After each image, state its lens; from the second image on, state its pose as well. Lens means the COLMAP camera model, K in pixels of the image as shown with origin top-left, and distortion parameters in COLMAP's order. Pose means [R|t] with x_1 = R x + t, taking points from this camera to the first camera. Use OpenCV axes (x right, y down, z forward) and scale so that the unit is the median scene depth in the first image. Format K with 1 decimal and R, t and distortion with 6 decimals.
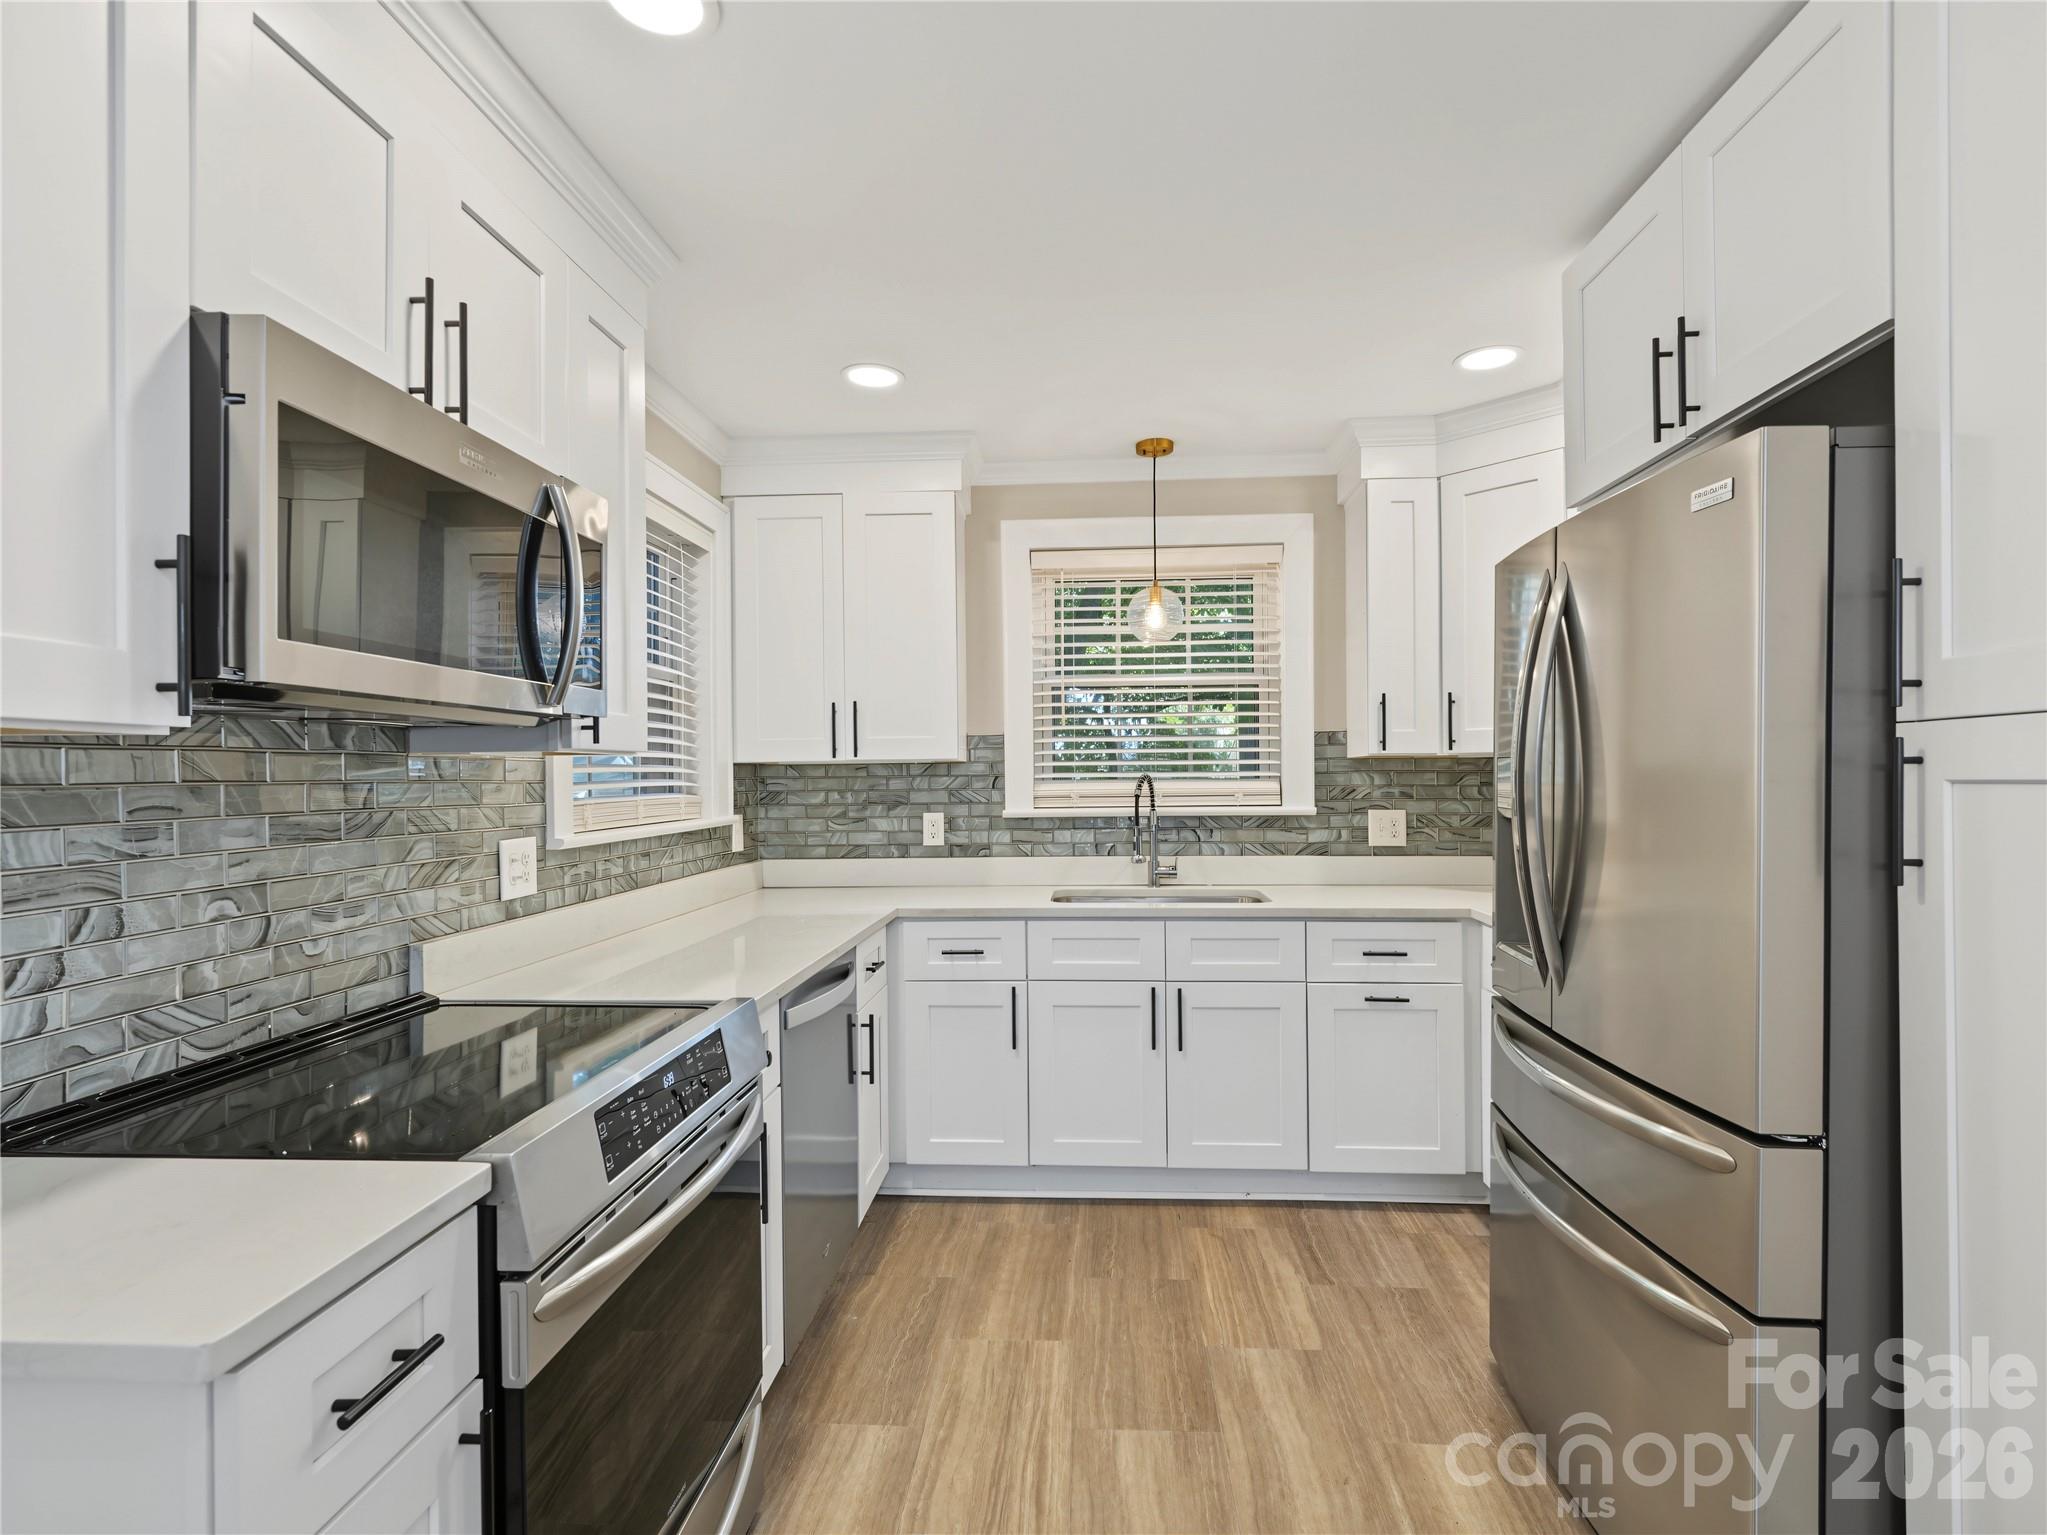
lens RADIAL K [[1005.1, 0, 1025.9], [0, 1005.1, 769.7], [0, 0, 1]] dist [-0.004875, -0.000431]
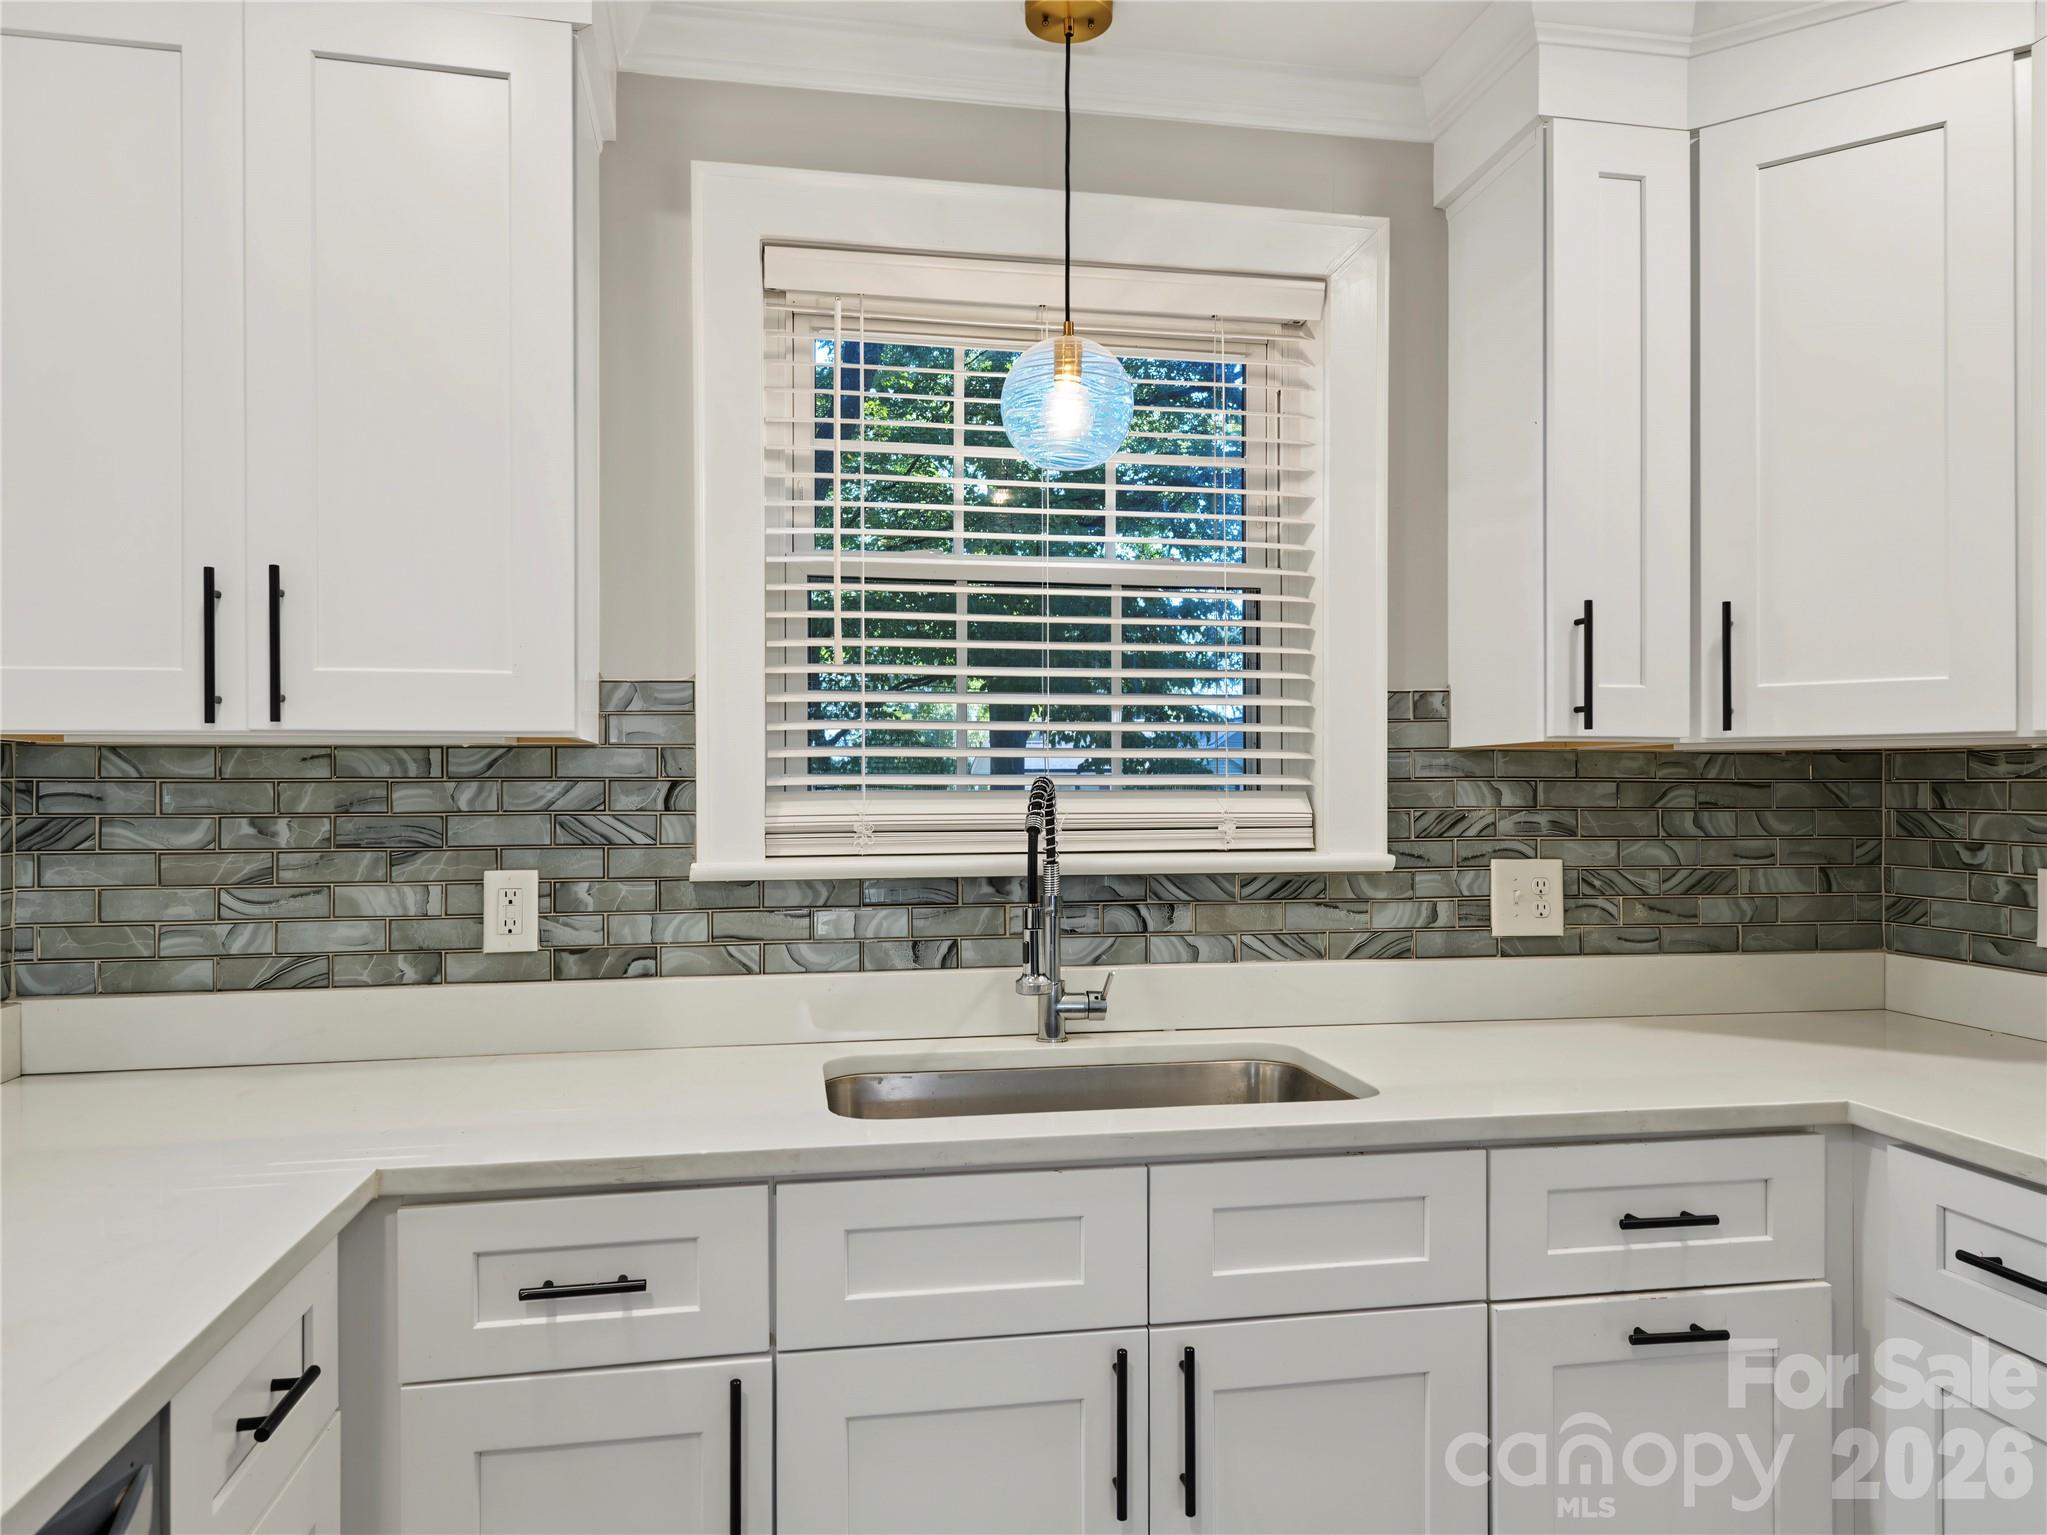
lens RADIAL K [[1363.2, 0, 1020.3], [0, 1363.2, 780.4], [0, 0, 1]] dist [0.004047, -0.001502]
pose [[0.970122, 0.009575, 0.242429, -0.028094], [-0.009366, 0.999954, -0.002018, 0.006335], [-0.242437, -0.000313, 0.970167, 0.434933]]
